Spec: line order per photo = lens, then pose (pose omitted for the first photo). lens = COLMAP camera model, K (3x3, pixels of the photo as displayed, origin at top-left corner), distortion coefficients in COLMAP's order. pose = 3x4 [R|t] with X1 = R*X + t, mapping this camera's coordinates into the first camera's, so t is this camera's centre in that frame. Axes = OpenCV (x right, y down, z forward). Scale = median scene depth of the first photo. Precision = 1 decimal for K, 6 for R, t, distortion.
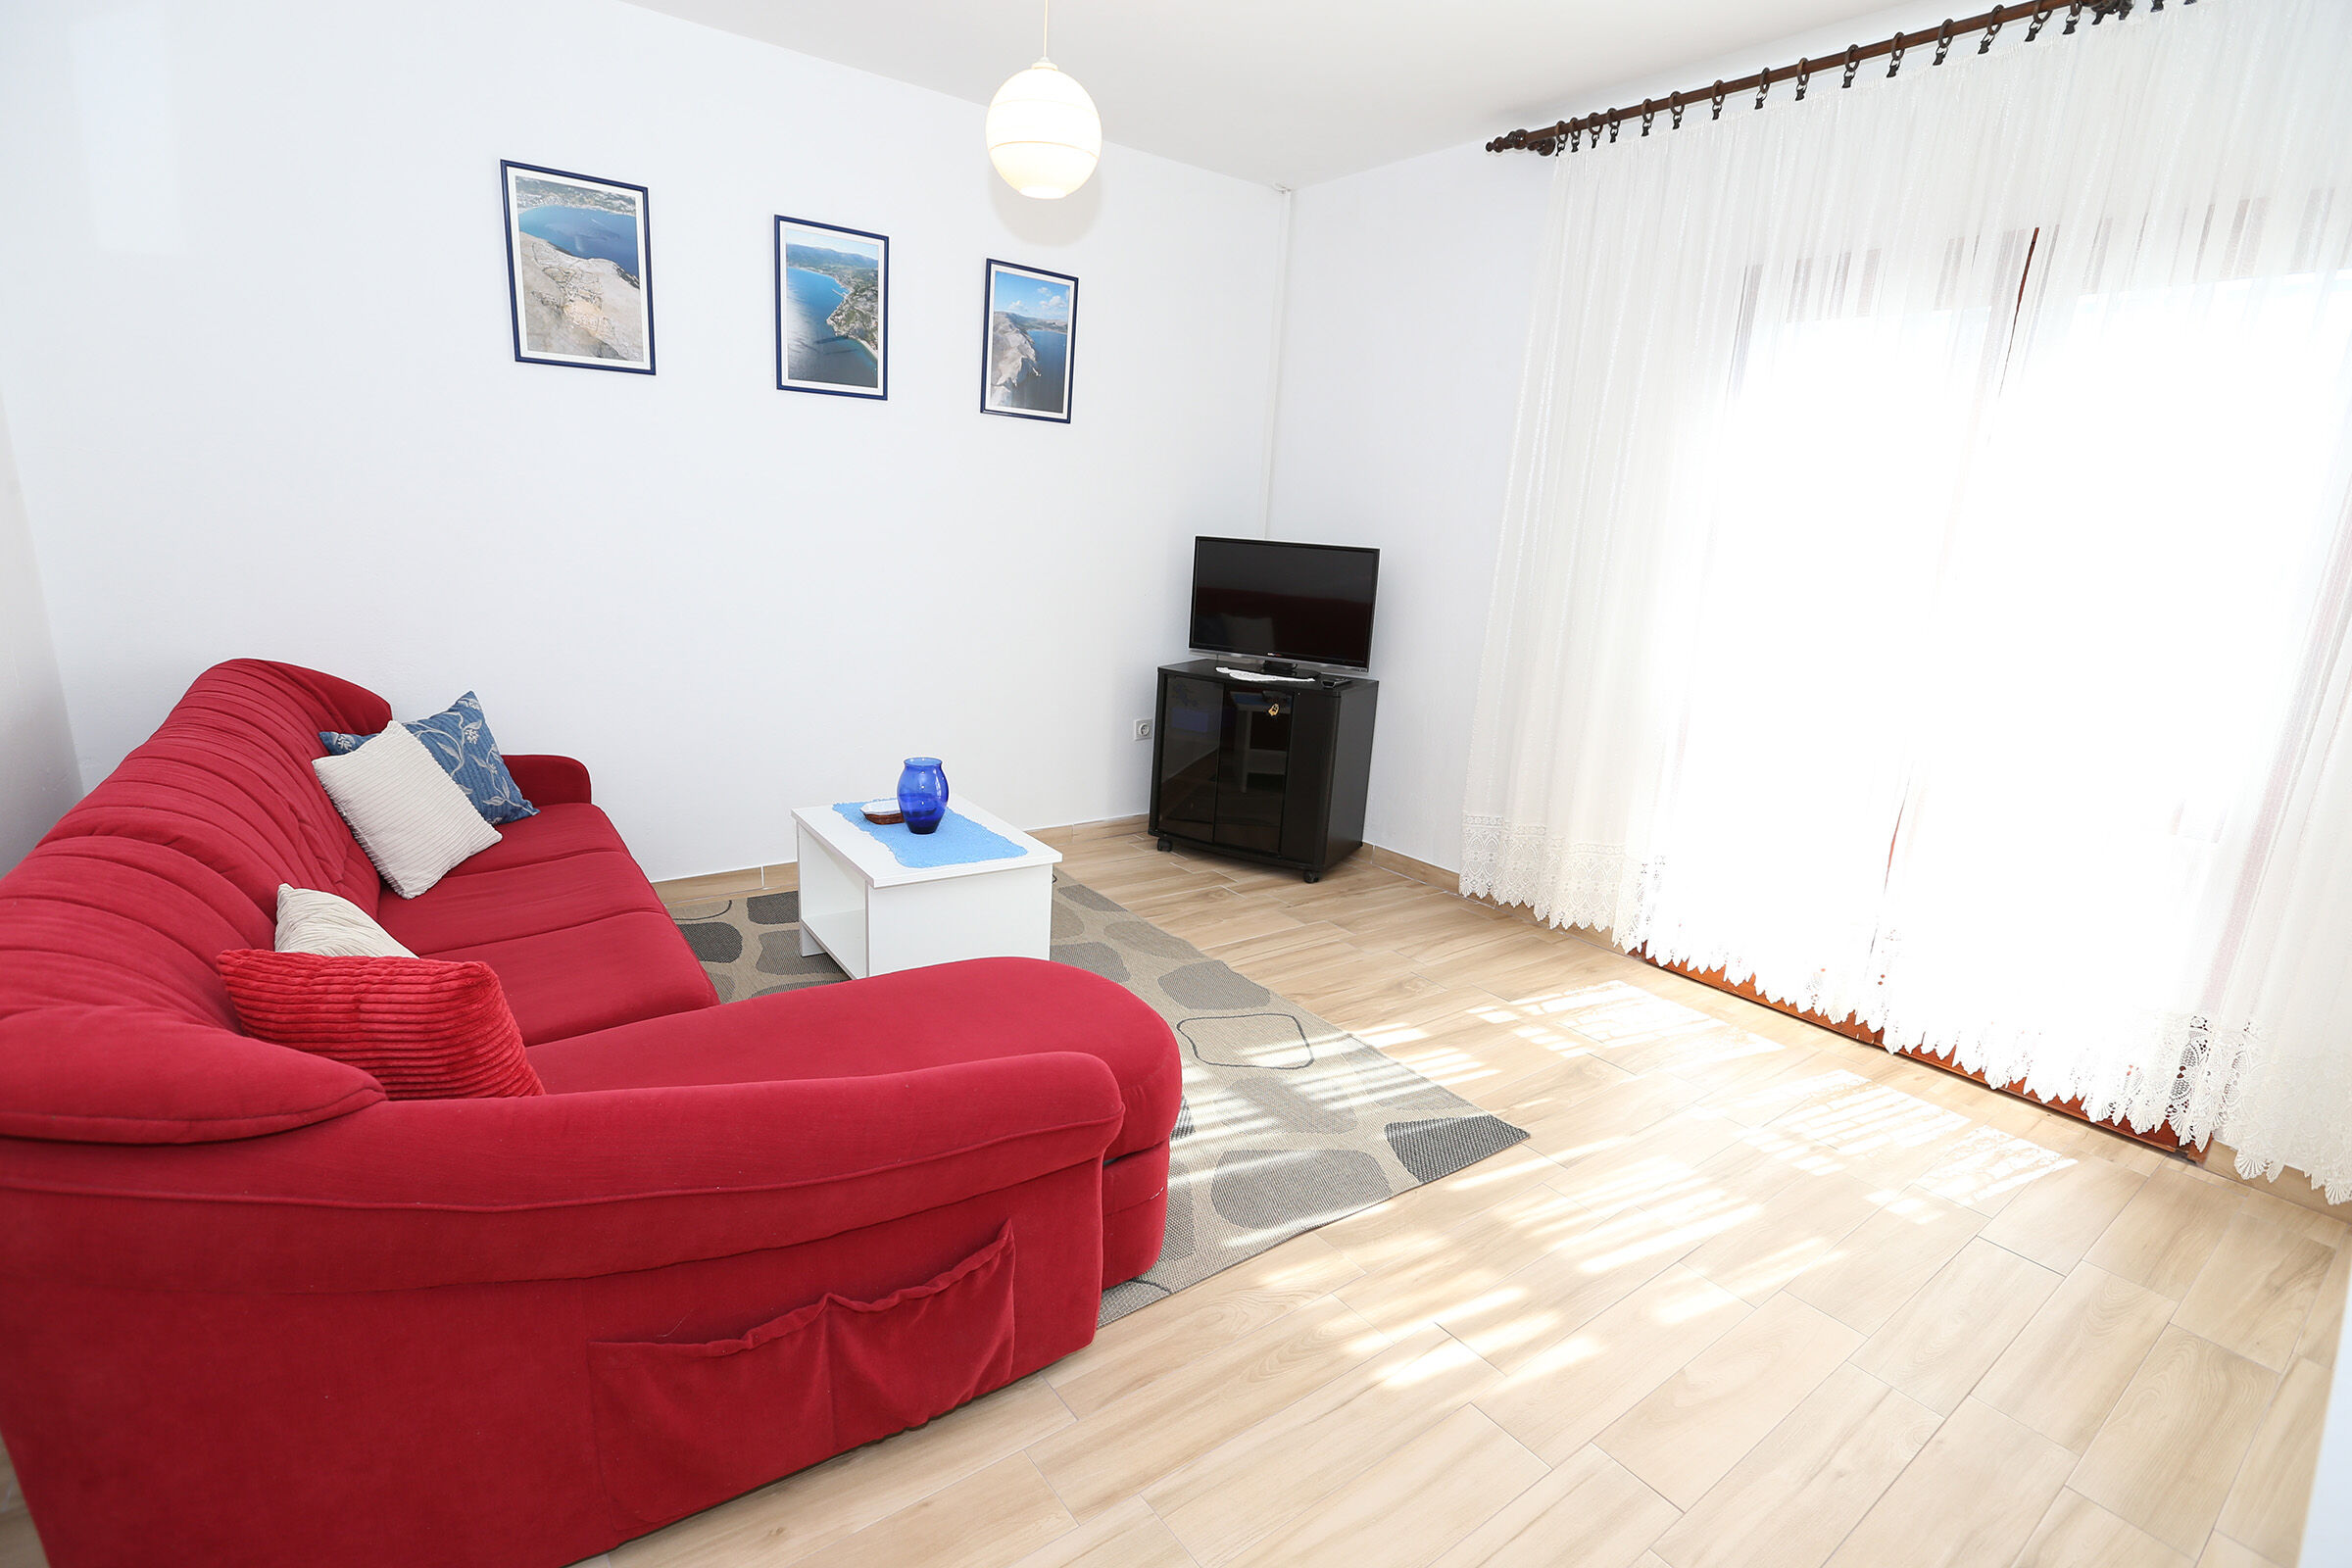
lens RADIAL K [[1108.1, 0, 1177.3], [0, 1108.1, 790.9], [0, 0, 1]] dist [-0.061258, 0.030579]
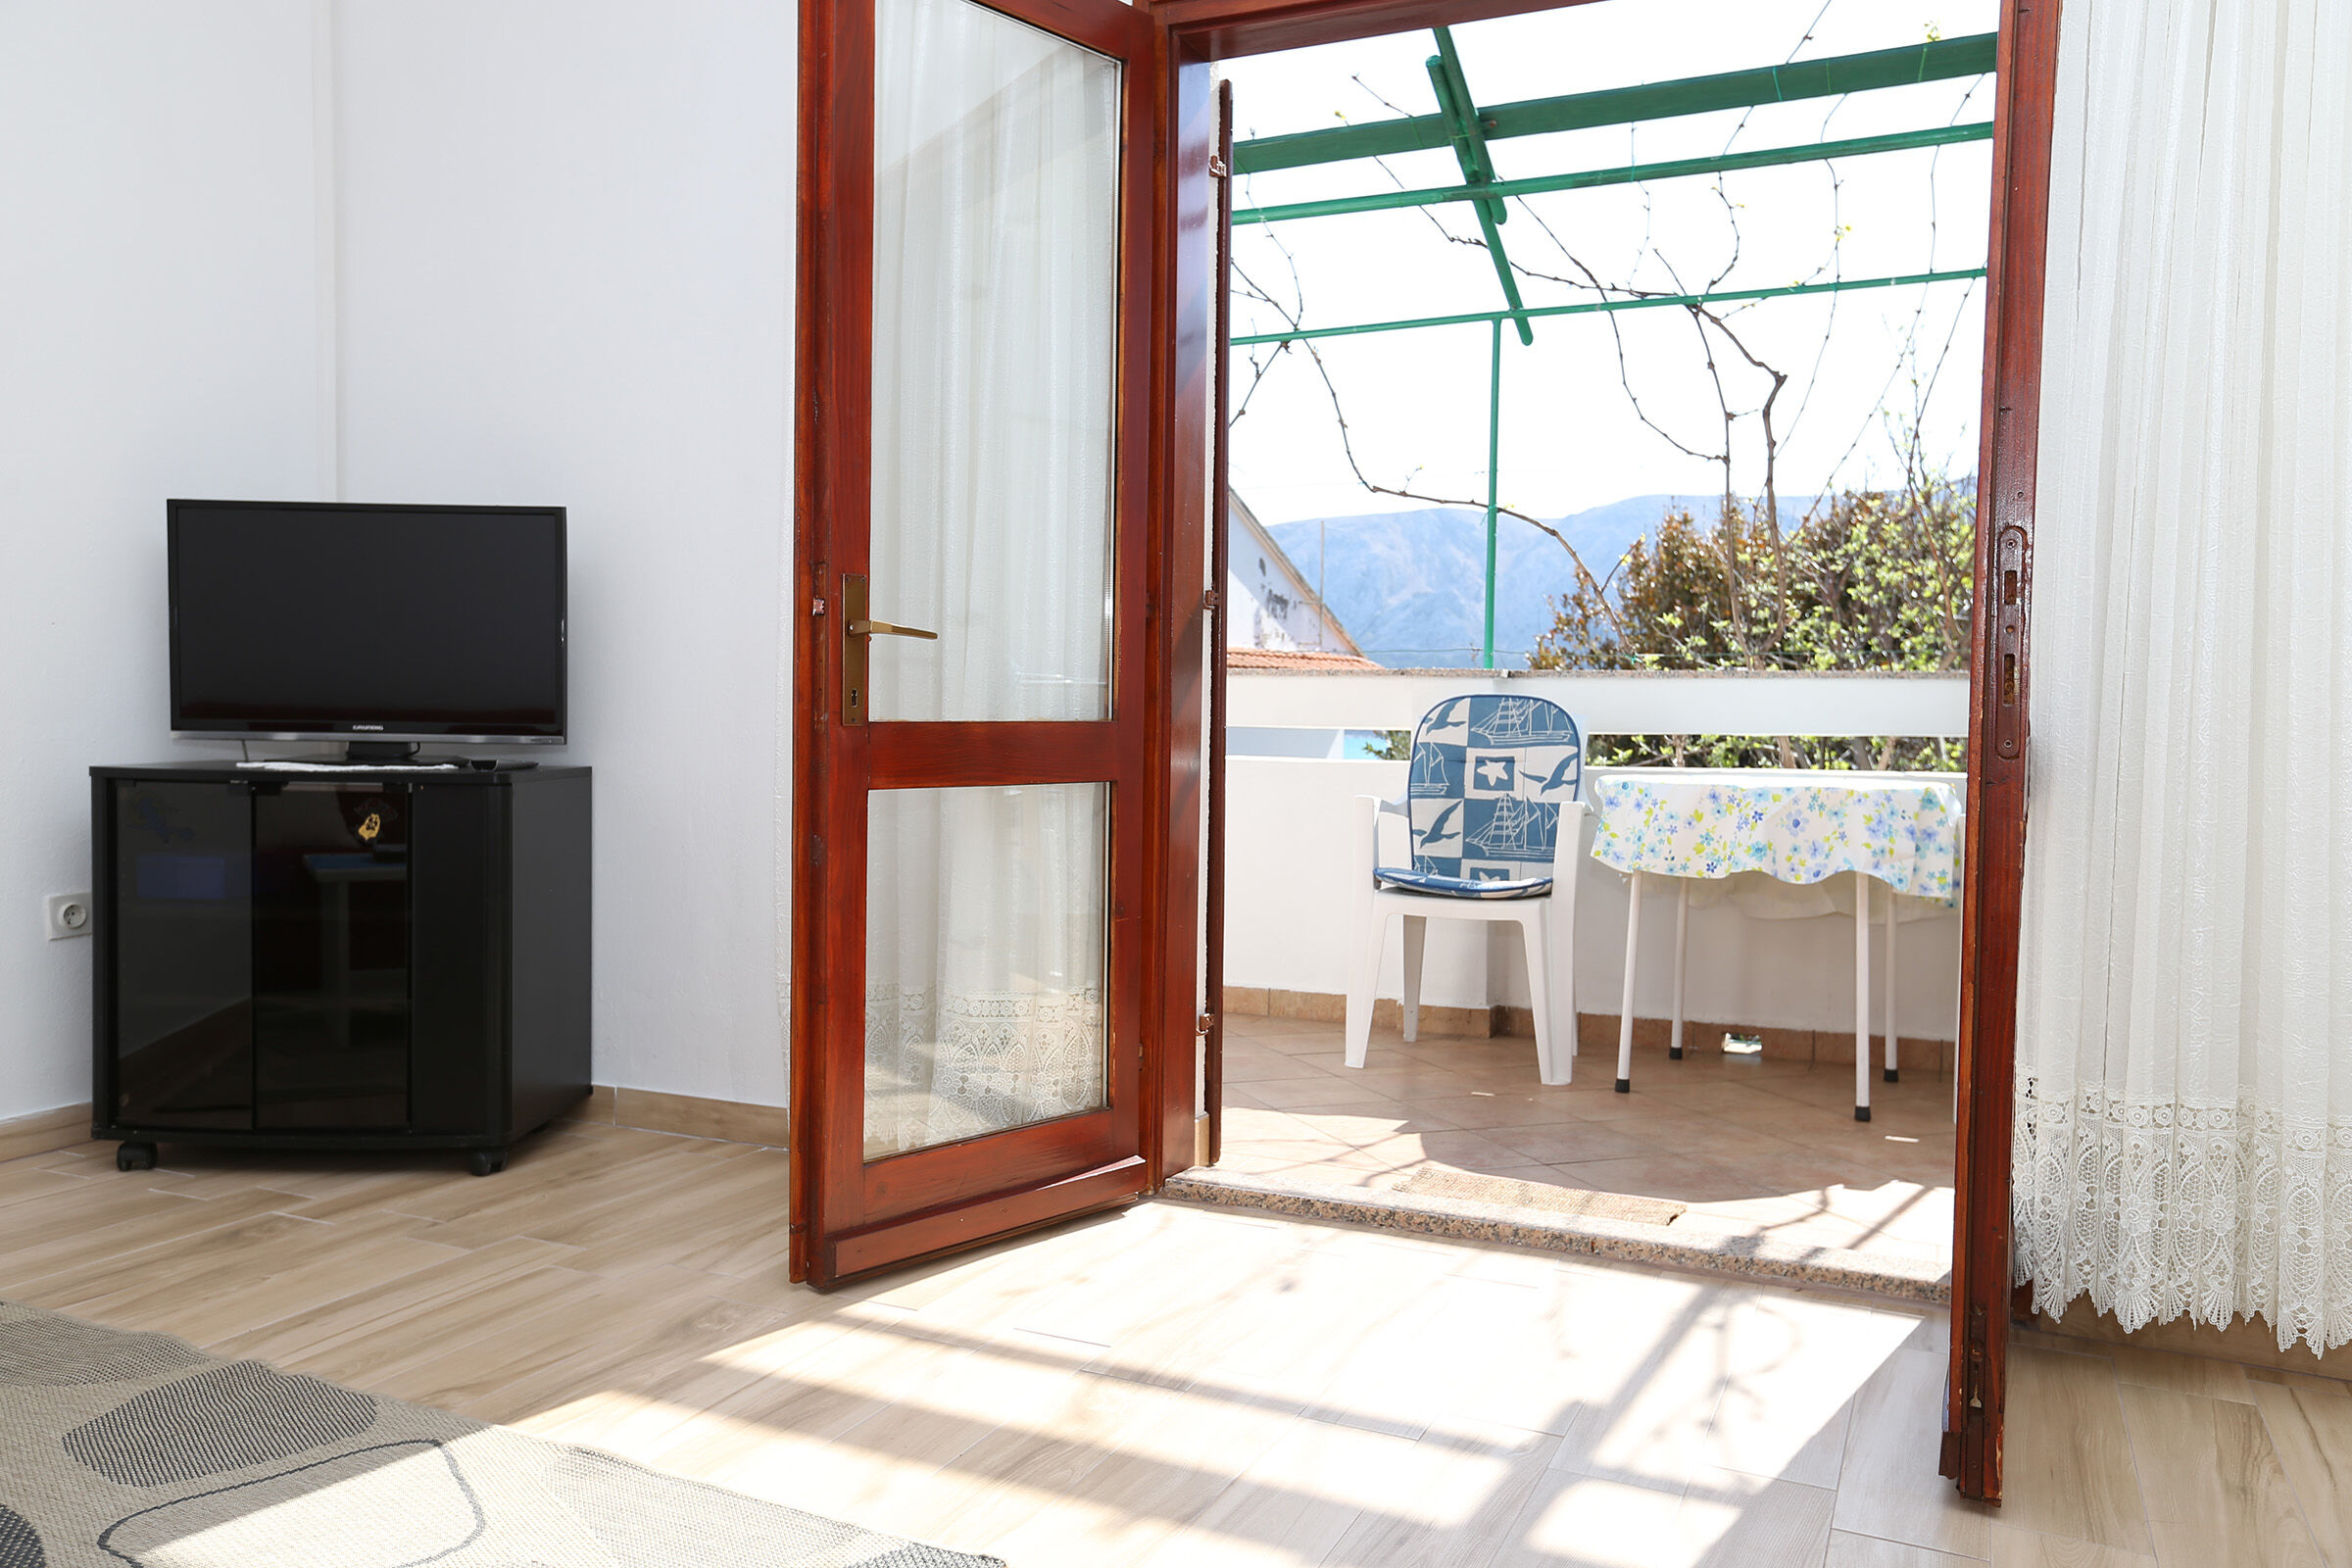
lens RADIAL K [[1737.6, 0, 1175.3], [0, 1737.6, 790.3], [0, 0, 1]] dist [-0.050595, 0.098269]
pose [[0.881164, -0.066544, 0.468105, 0.052957], [0.147768, 0.979212, -0.138958, 0.081152], [-0.449127, 0.191616, 0.872679, 0.209810]]
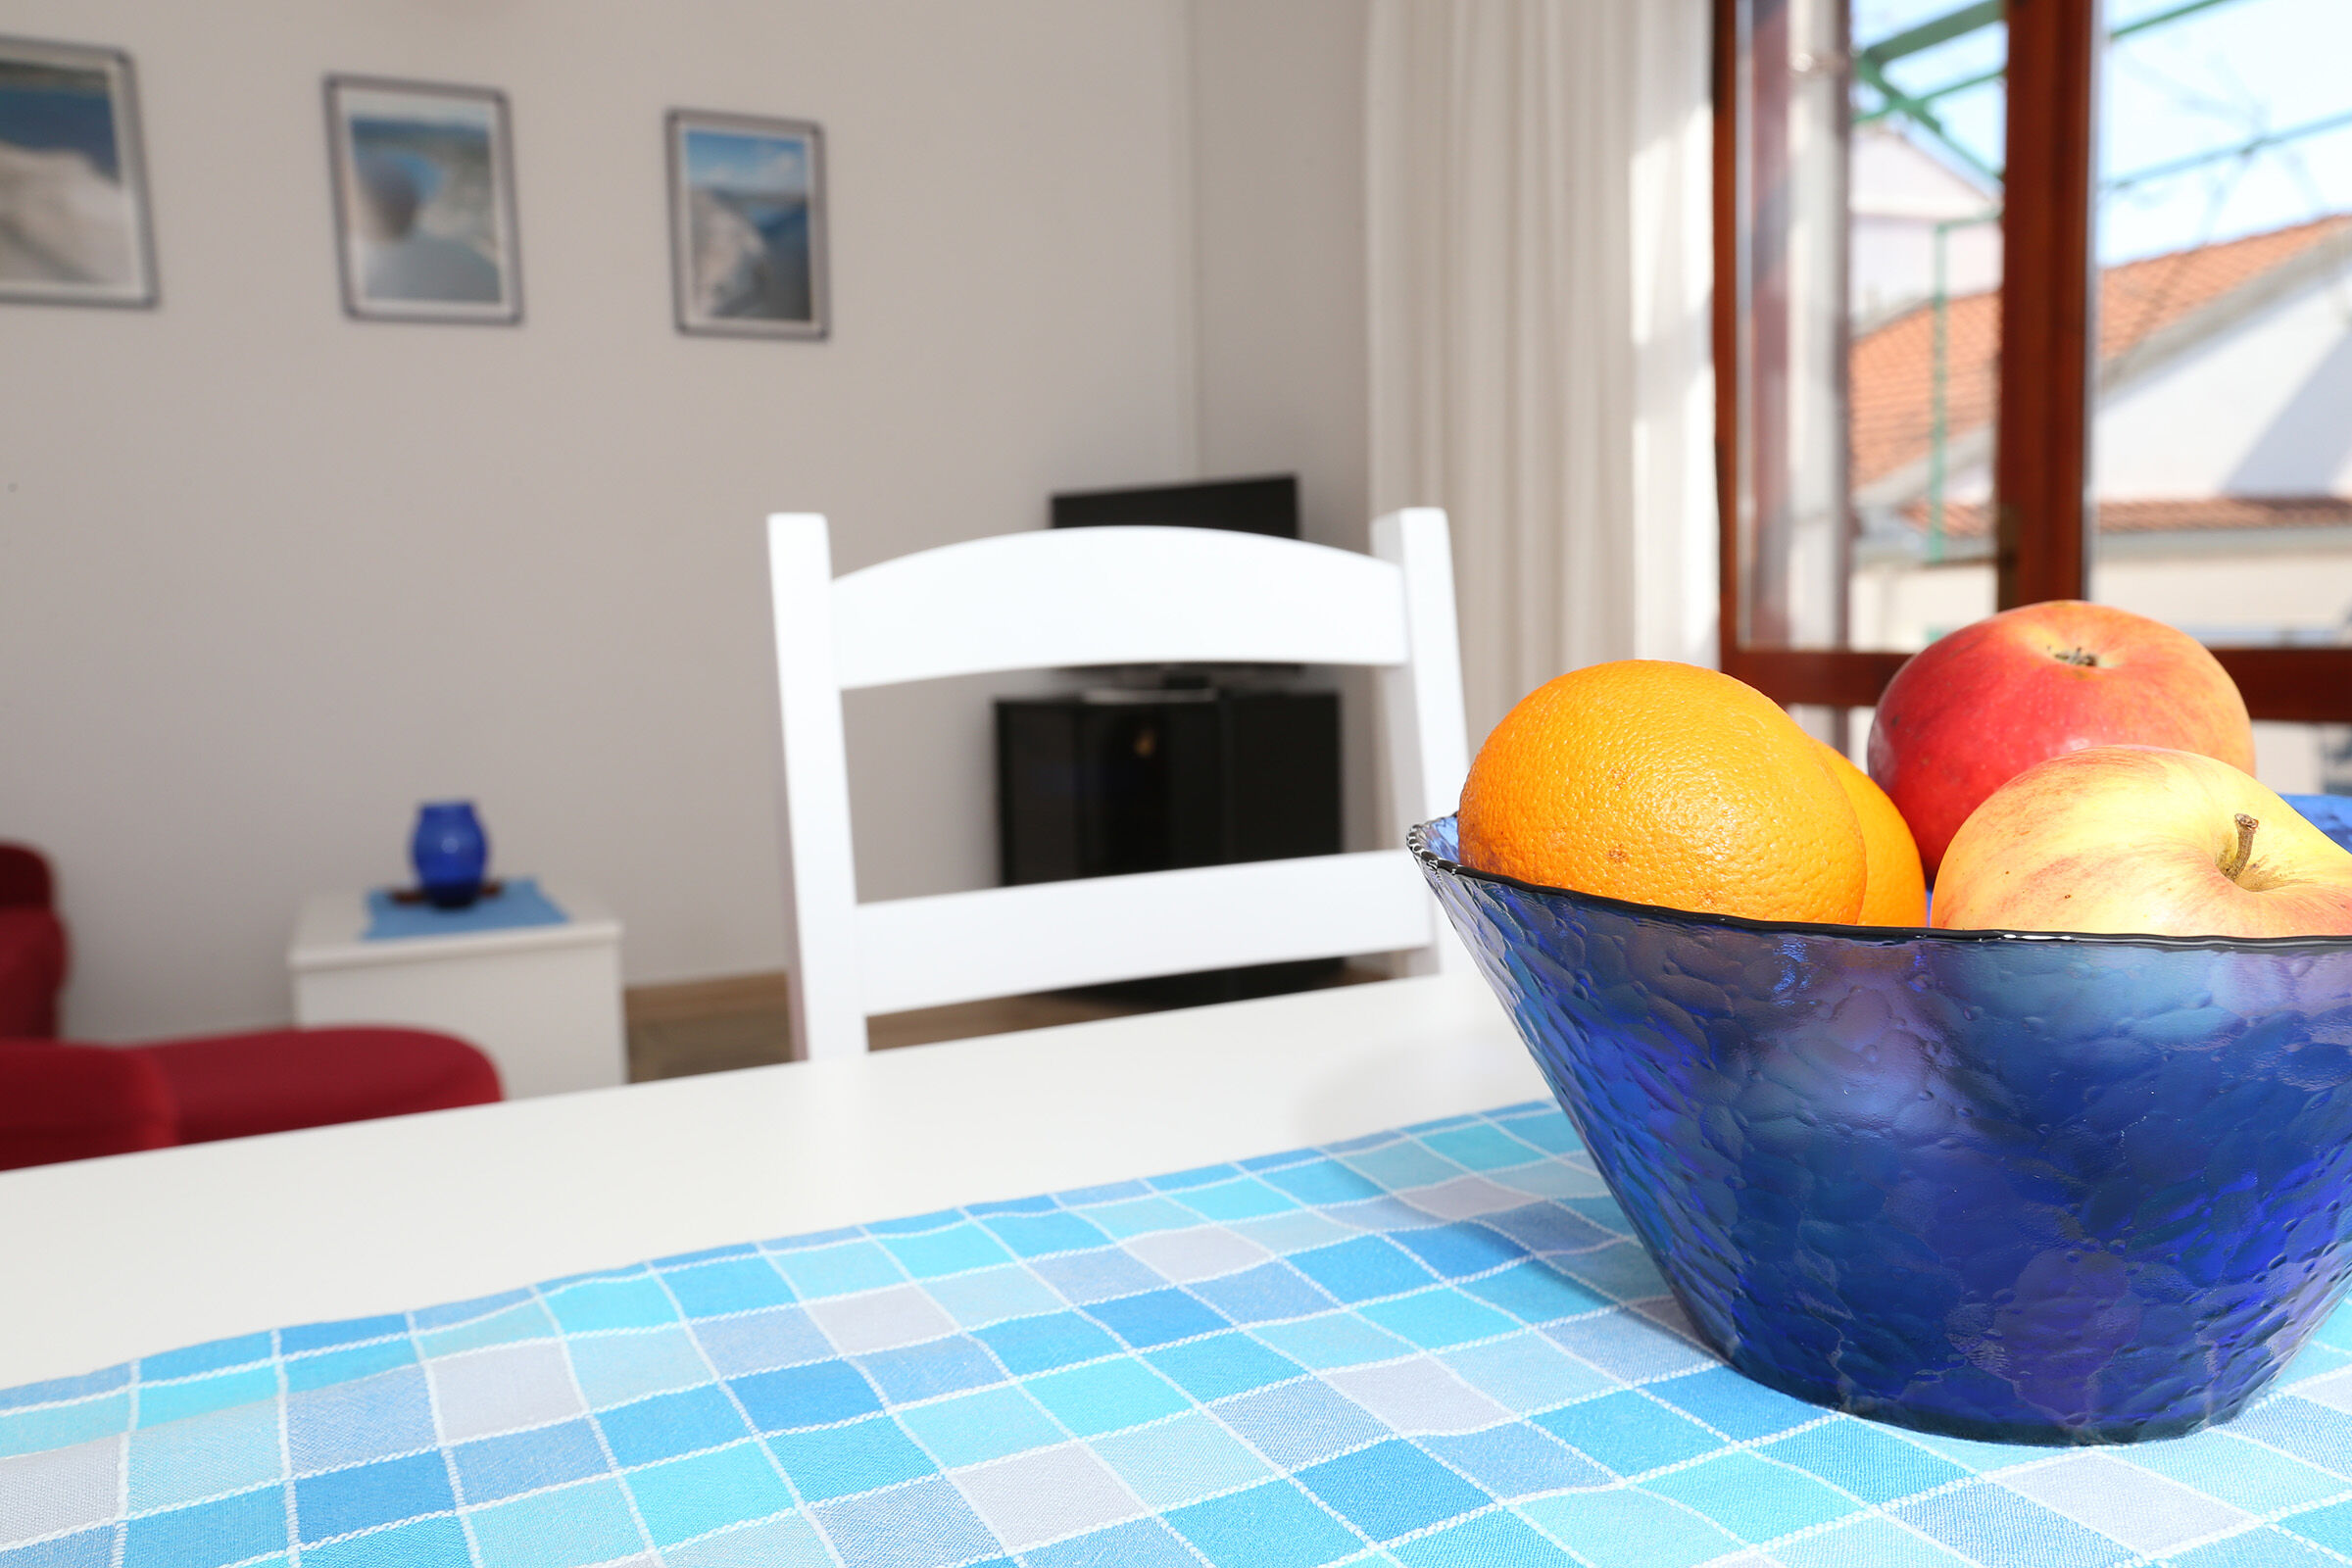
lens RADIAL K [[1865.9, 0, 1172.1], [0, 1865.9, 781.6], [0, 0, 1]] dist [-0.002740, 0.069767]
pose [[0.978278, -0.066348, -0.196395, 0.359893], [0.036972, 0.988051, -0.149629, 0.122243], [0.203975, 0.139118, 0.969041, -0.011068]]
